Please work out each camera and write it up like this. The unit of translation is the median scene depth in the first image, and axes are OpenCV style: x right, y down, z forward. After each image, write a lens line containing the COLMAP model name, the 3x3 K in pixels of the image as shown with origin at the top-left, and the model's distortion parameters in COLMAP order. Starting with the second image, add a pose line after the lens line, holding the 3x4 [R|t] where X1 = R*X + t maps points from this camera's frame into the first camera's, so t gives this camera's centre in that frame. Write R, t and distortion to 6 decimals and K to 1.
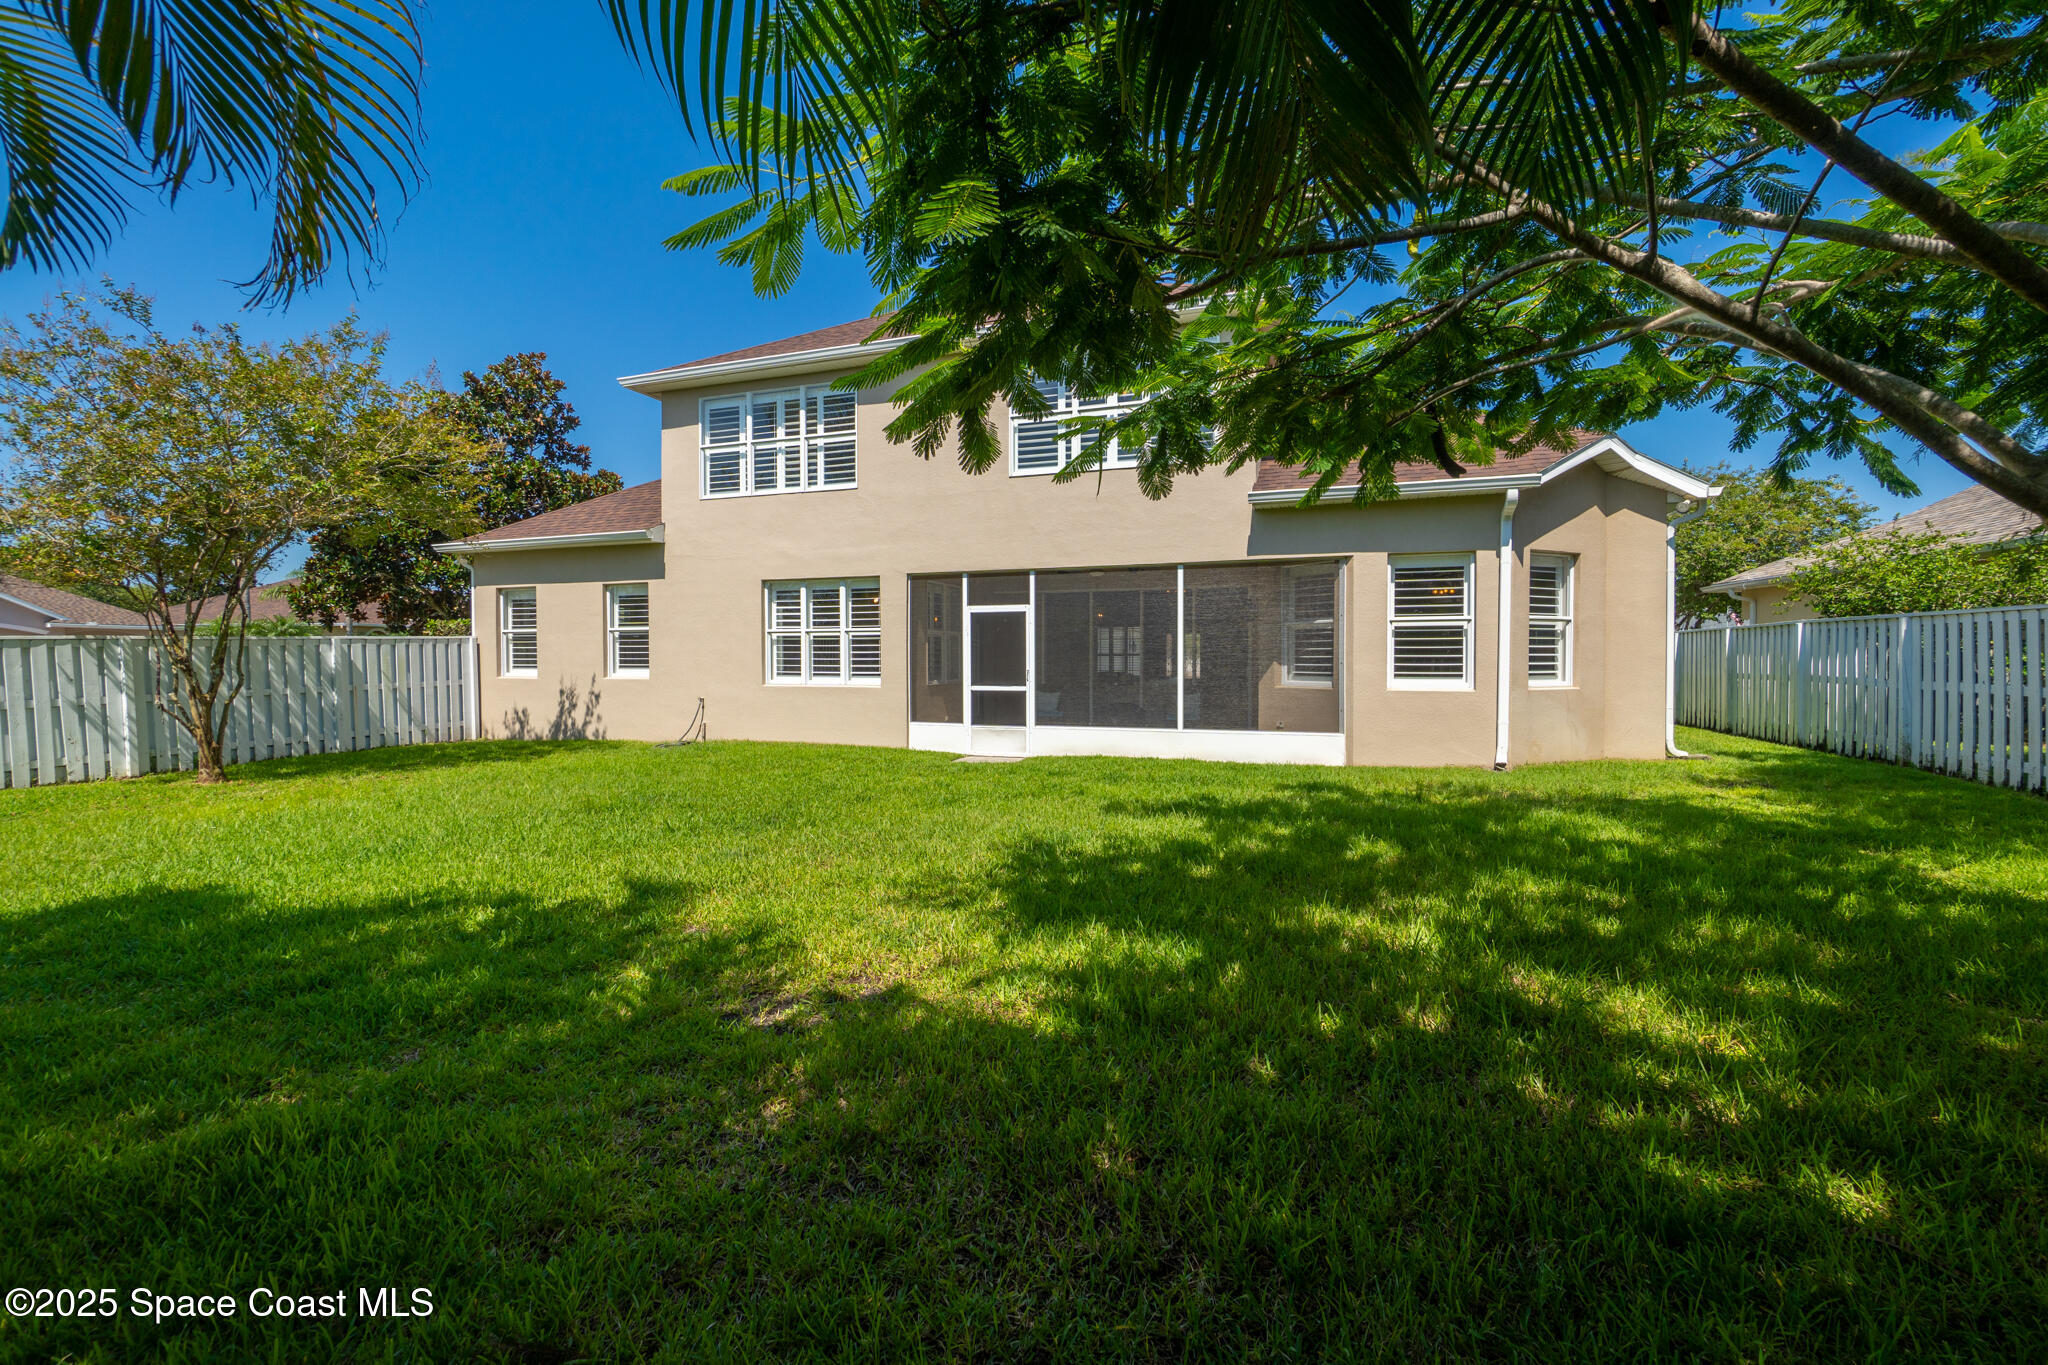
lens RADIAL K [[869.8, 0, 1070.8], [0, 869.8, 669.6], [0, 0, 1]] dist [-0.005841, 0.000925]
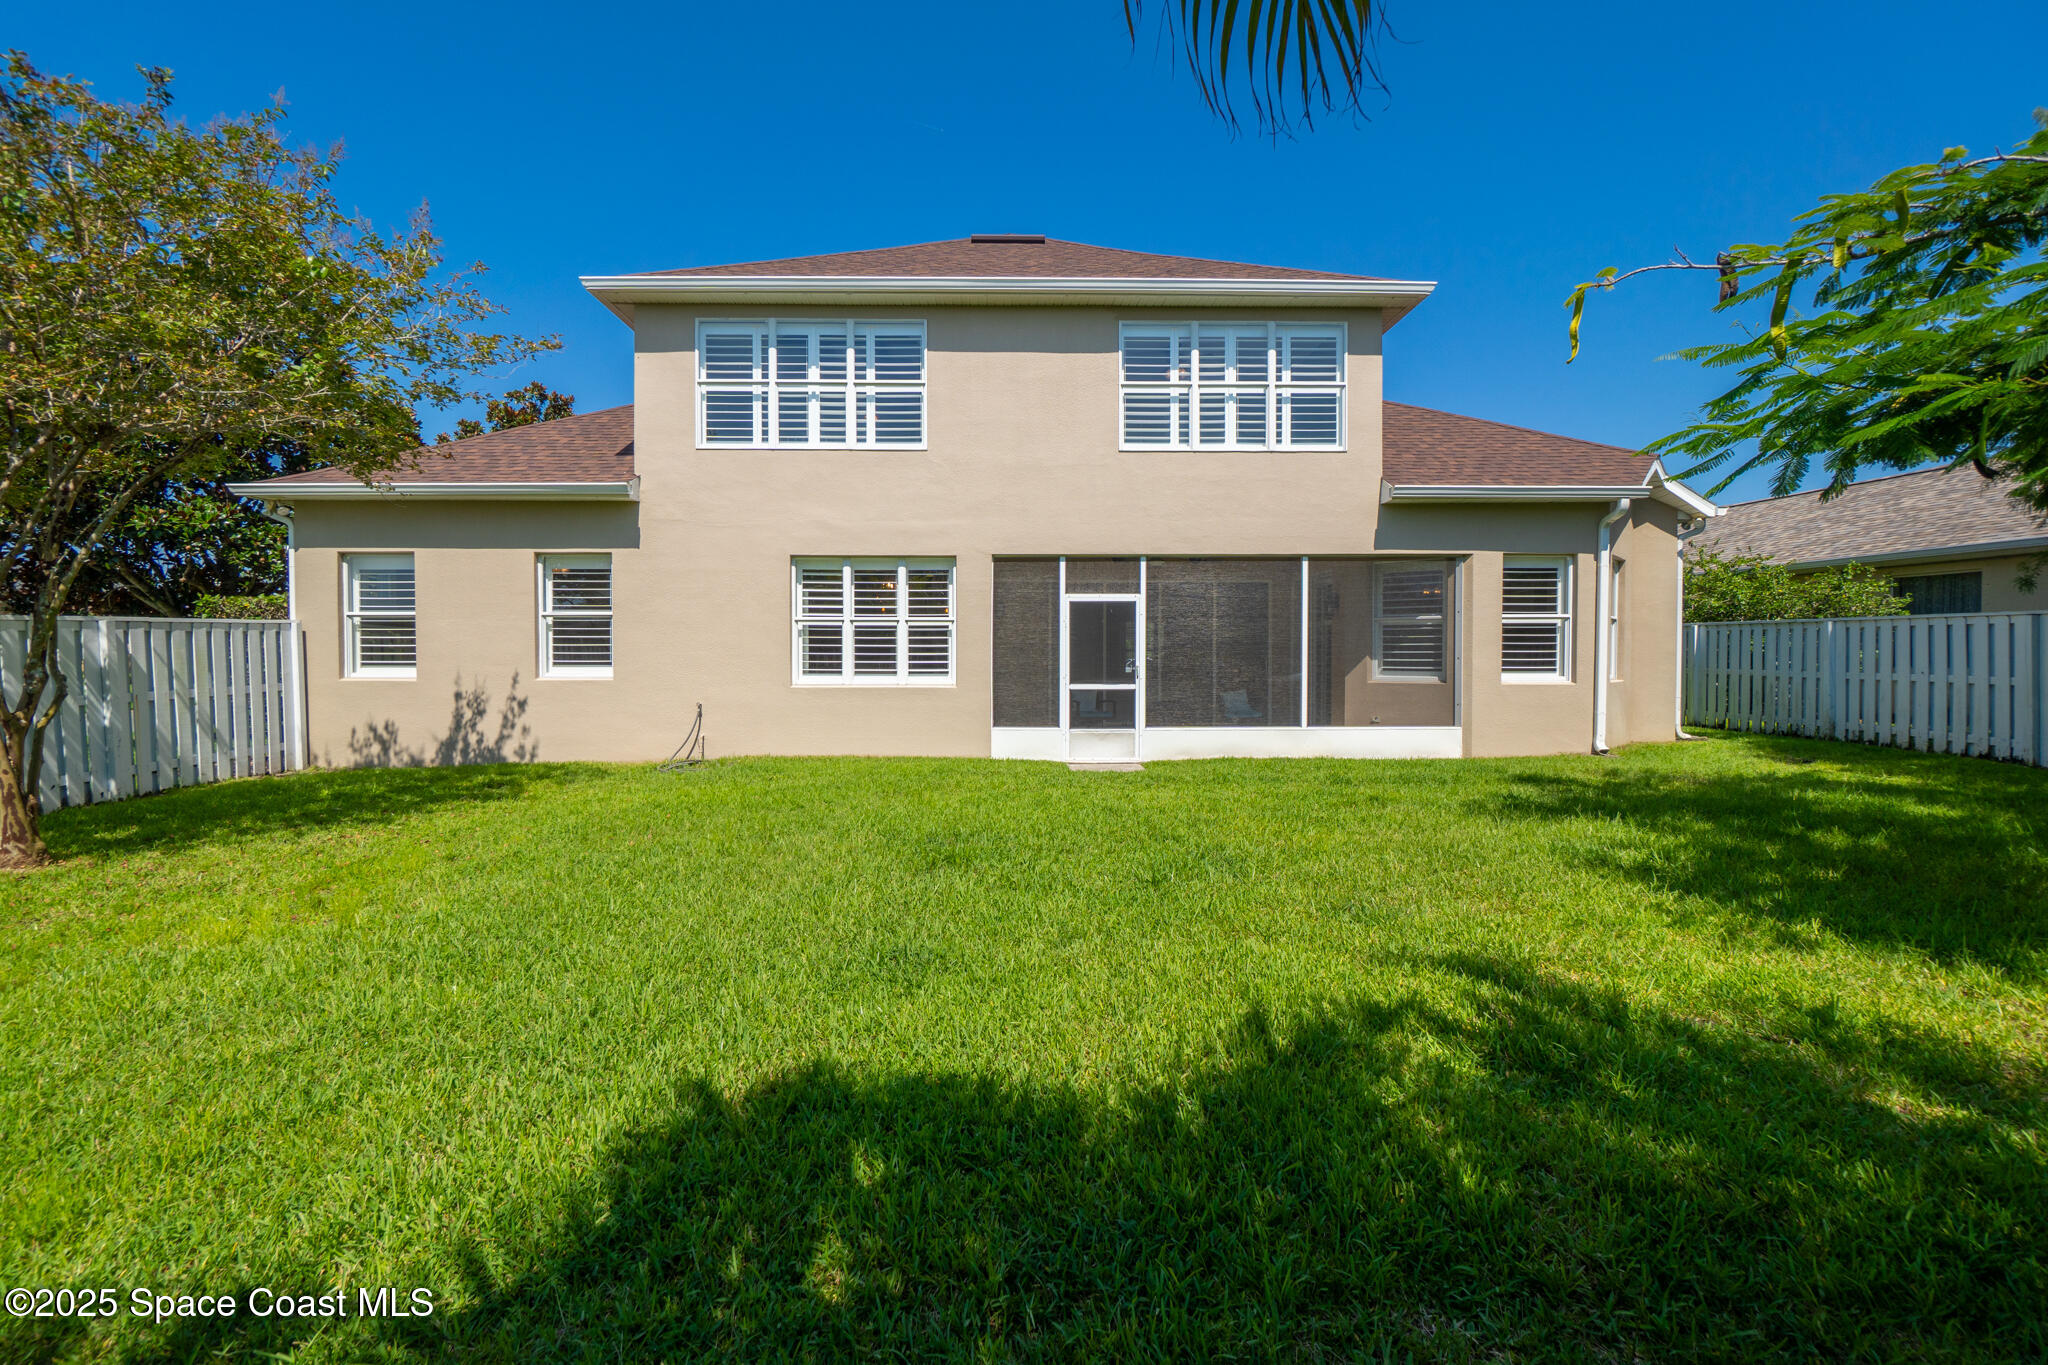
lens RADIAL K [[897.6, 0, 1056.8], [0, 897.6, 668.3], [0, 0, 1]] dist [-0.002676, 0.000194]
pose [[0.938016, -0.004091, 0.346568, -0.425011], [0.003610, 0.999991, 0.002033, 0.000648], [-0.346574, -0.000656, 0.938022, 0.141728]]
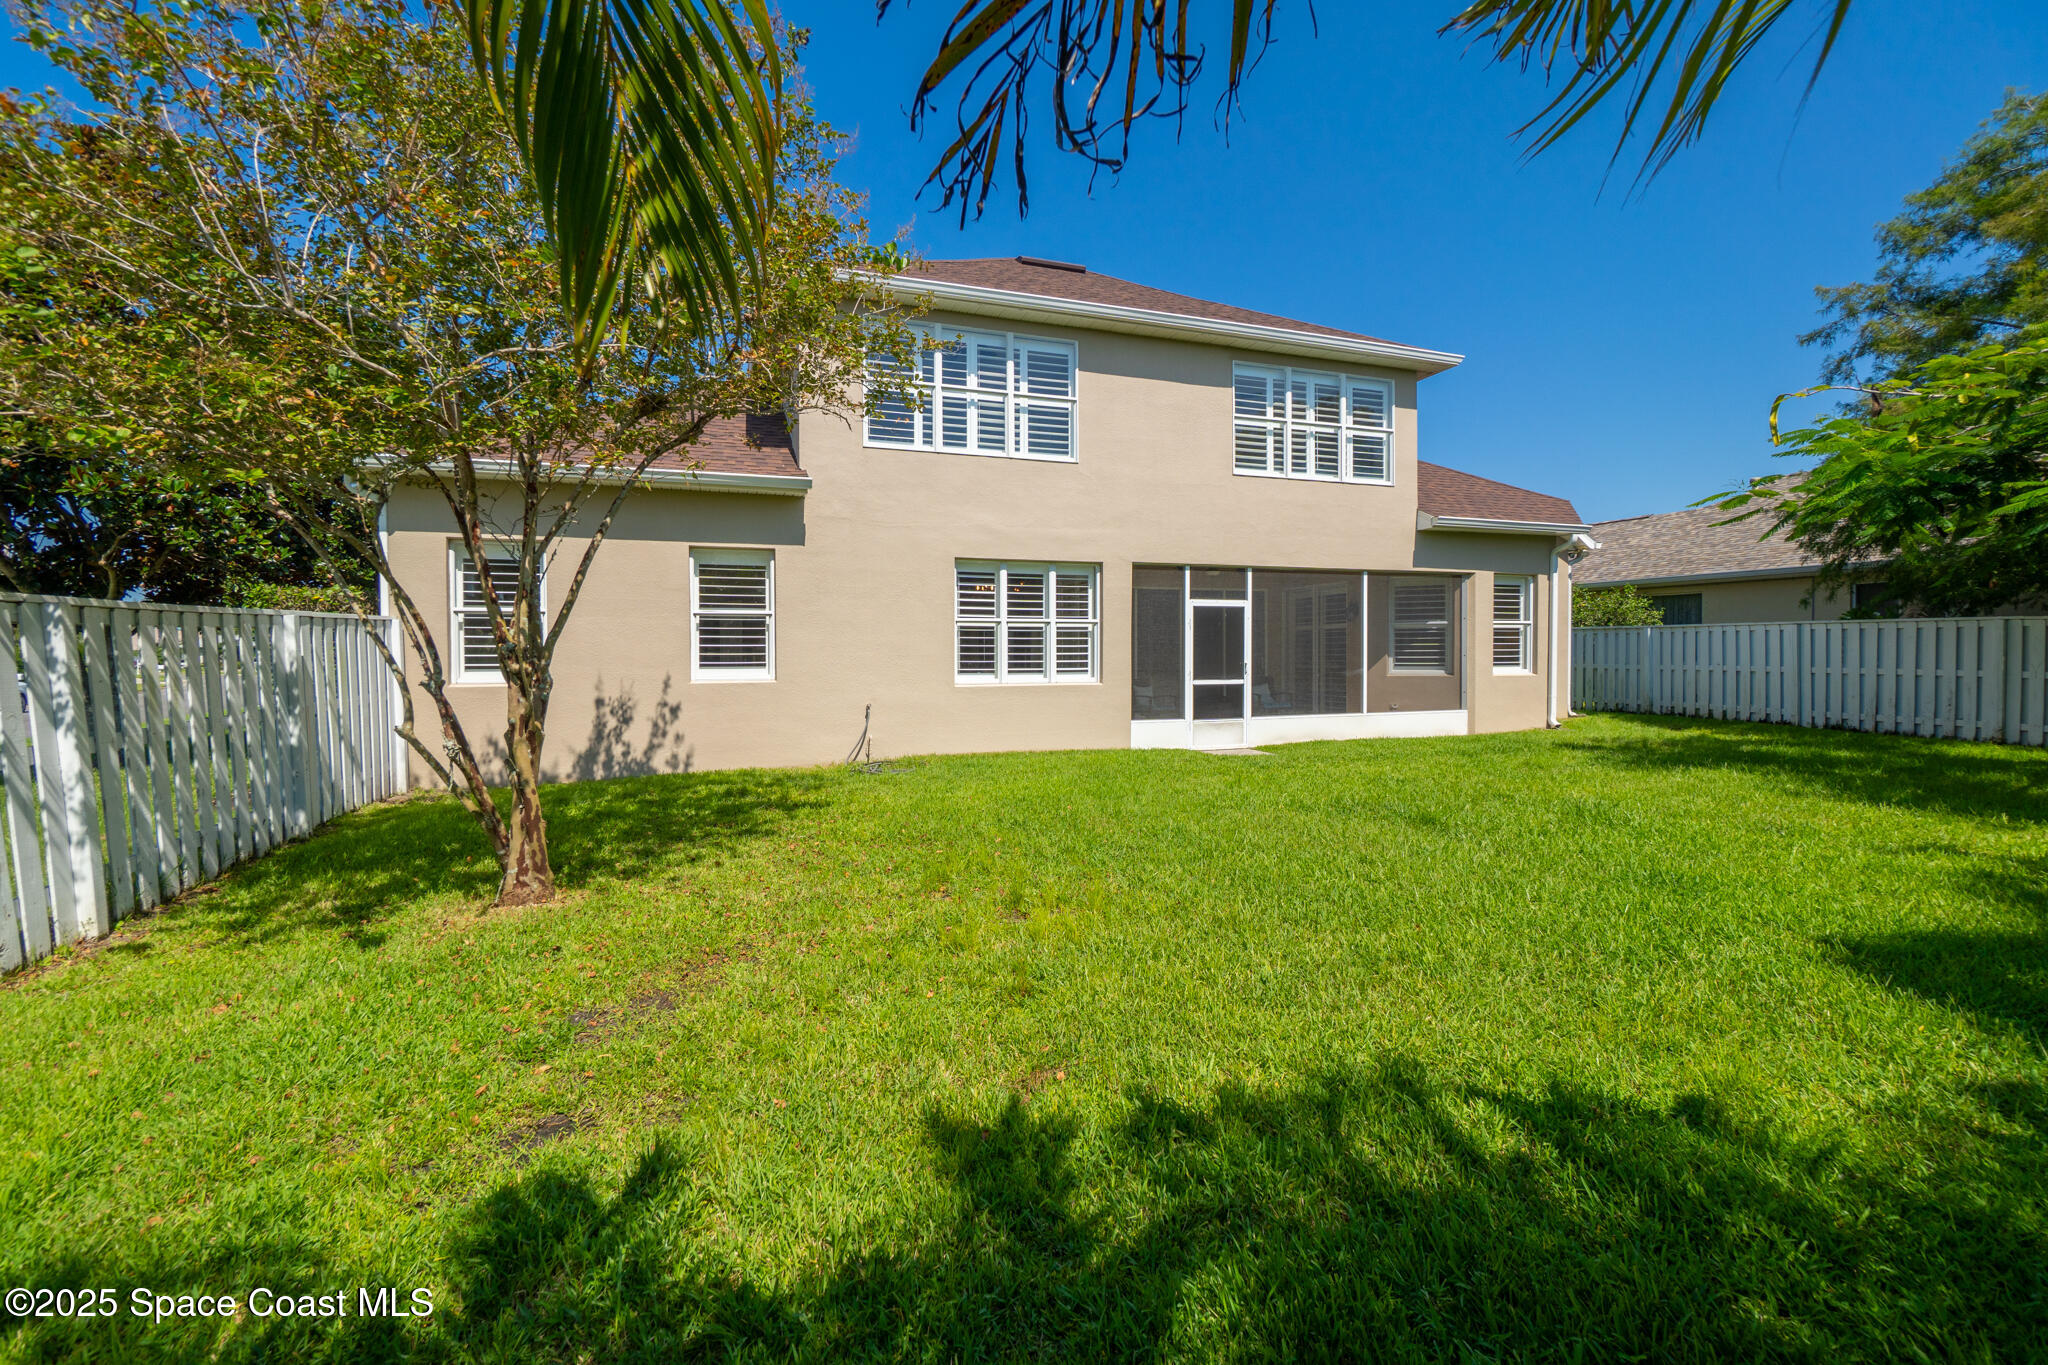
lens RADIAL K [[897.6, 0, 1074.5], [0, 897.6, 664.6], [0, 0, 1]] dist [-0.002676, 0.000194]
pose [[0.772219, -0.009461, 0.635287, -0.830698], [0.012446, 0.999923, -0.000237, -0.000457], [-0.635235, 0.008090, 0.772276, 0.285444]]
